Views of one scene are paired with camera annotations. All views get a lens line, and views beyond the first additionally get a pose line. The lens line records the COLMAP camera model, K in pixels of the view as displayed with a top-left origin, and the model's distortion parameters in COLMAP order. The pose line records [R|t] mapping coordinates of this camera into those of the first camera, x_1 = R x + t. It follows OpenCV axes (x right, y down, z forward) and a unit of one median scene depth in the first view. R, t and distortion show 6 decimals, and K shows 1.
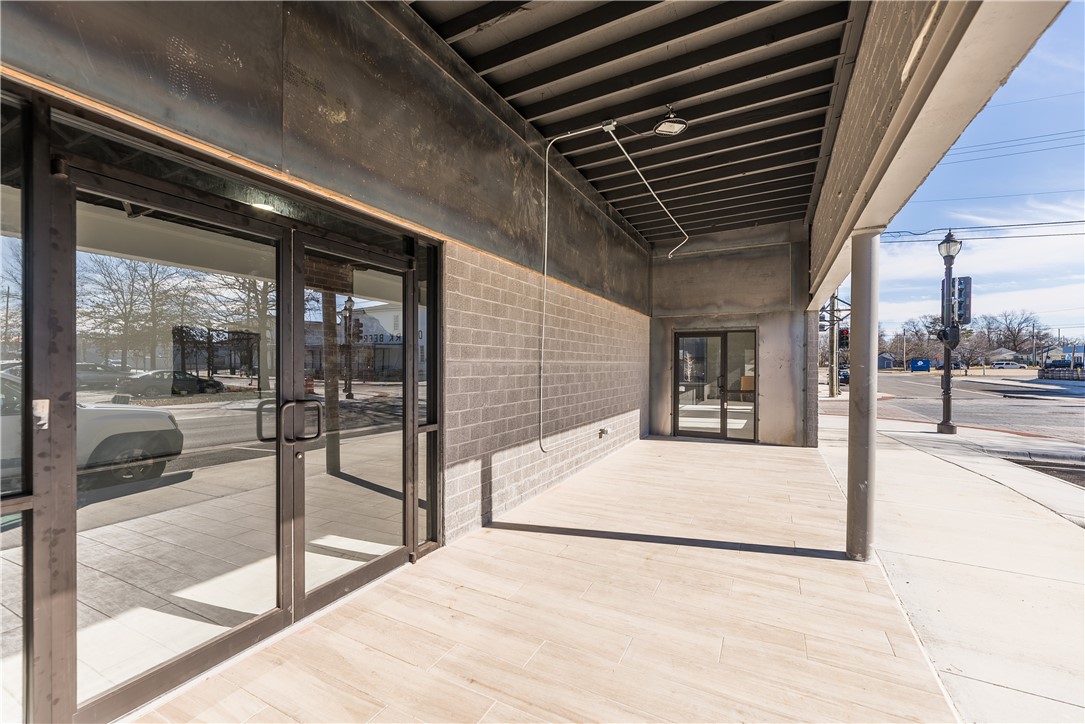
lens RADIAL K [[441.9, 0, 545.7], [0, 441.9, 366.7], [0, 0, 1]] dist [0.001203, -0.000670]
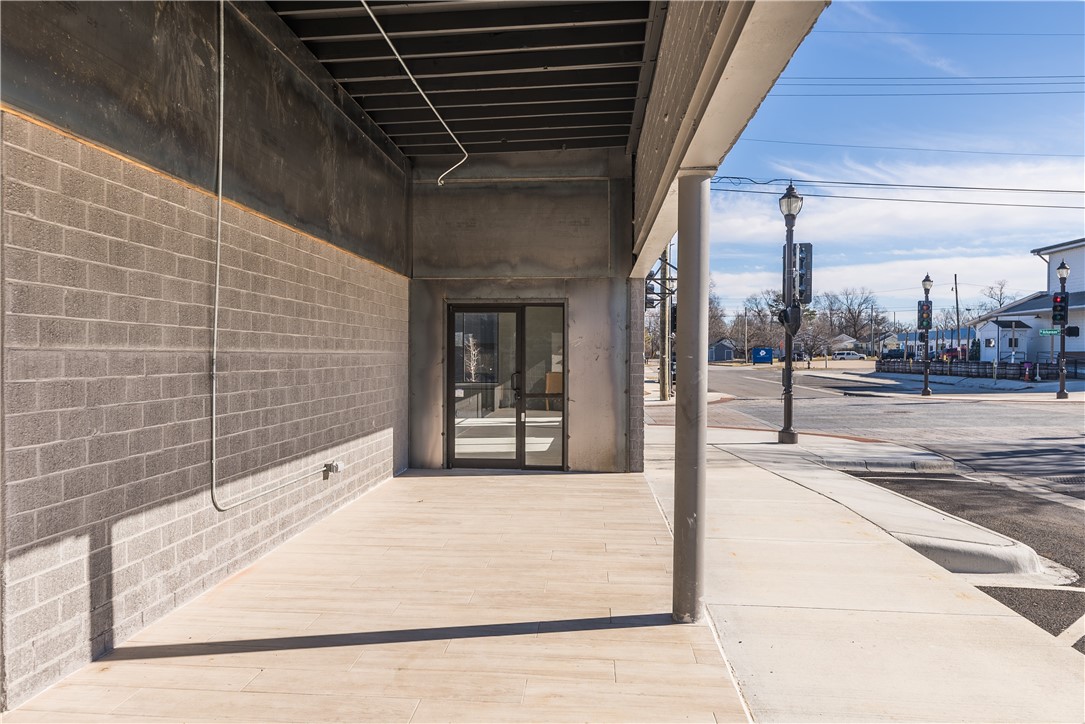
lens RADIAL K [[724.8, 0, 535.6], [0, 724.8, 365.6], [0, 0, 1]] dist [-0.004726, 0.002510]
pose [[0.921304, -0.006736, 0.388786, 0.009848], [0.003089, 0.999945, 0.010005, 0.000296], [-0.388832, -0.008017, 0.921274, -0.002736]]
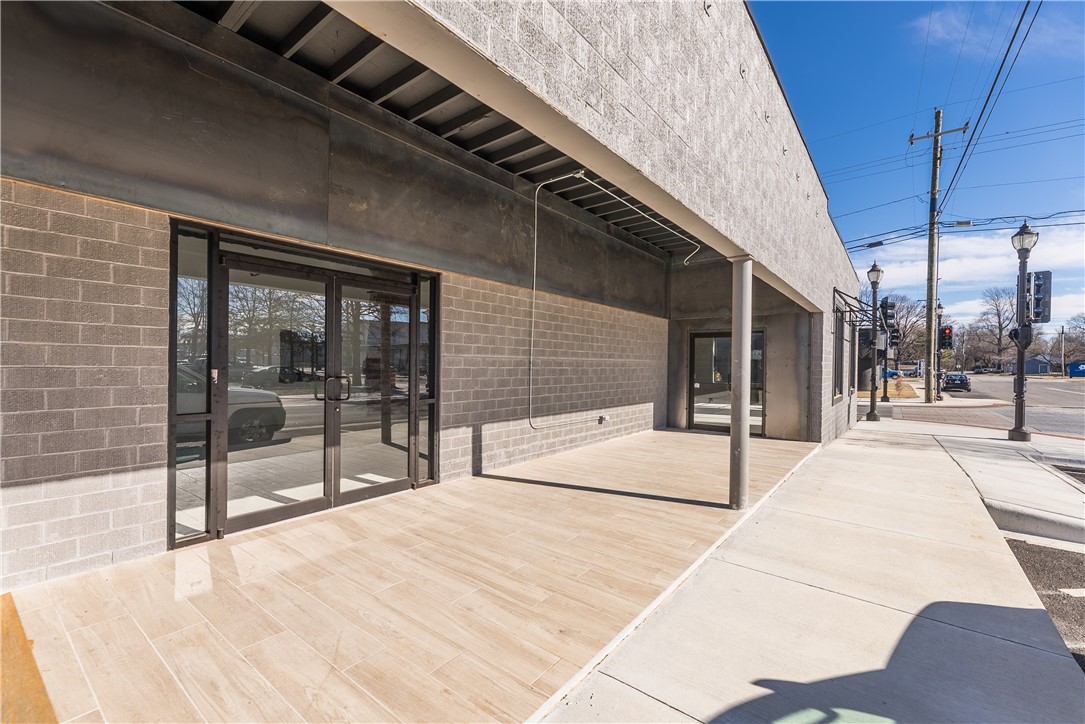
lens RADIAL K [[441.9, 0, 542.2], [0, 441.9, 365.8], [0, 0, 1]] dist [0.001203, -0.000670]
pose [[0.984780, 0.009254, -0.173562, 0.260363], [-0.009624, 0.999953, -0.001293, 0.014290], [0.173542, 0.002943, 0.984822, -0.273690]]
